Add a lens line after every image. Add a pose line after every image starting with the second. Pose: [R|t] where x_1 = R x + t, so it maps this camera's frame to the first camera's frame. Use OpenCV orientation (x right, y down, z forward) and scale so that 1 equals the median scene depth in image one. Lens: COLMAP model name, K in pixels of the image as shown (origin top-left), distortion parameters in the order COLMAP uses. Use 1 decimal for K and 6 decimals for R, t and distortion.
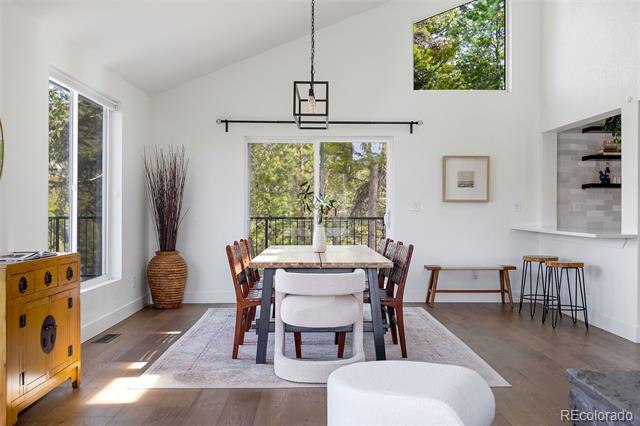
lens RADIAL K [[639.1, 0, 320.0], [0, 639.1, 213.0], [0, 0, 1]] dist [0.002786, -0.000470]
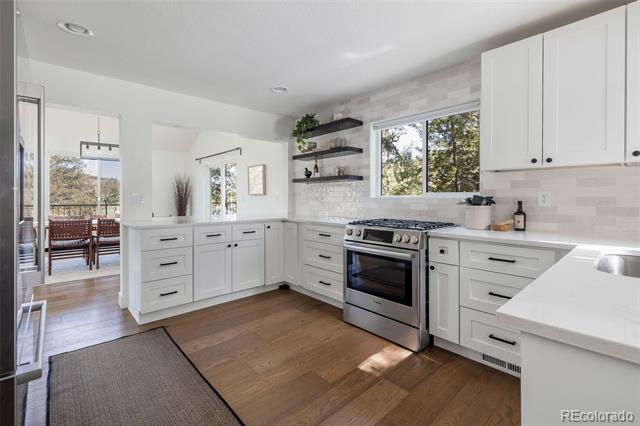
lens RADIAL K [[285.7, 0, 320.1], [0, 285.7, 198.6], [0, 0, 1]] dist [0.000071, 0.000005]
pose [[0.662785, -0.001382, -0.748808, 0.848197], [-0.001275, 0.999995, -0.002974, -0.006820], [0.748809, 0.002926, 0.662780, 0.656817]]
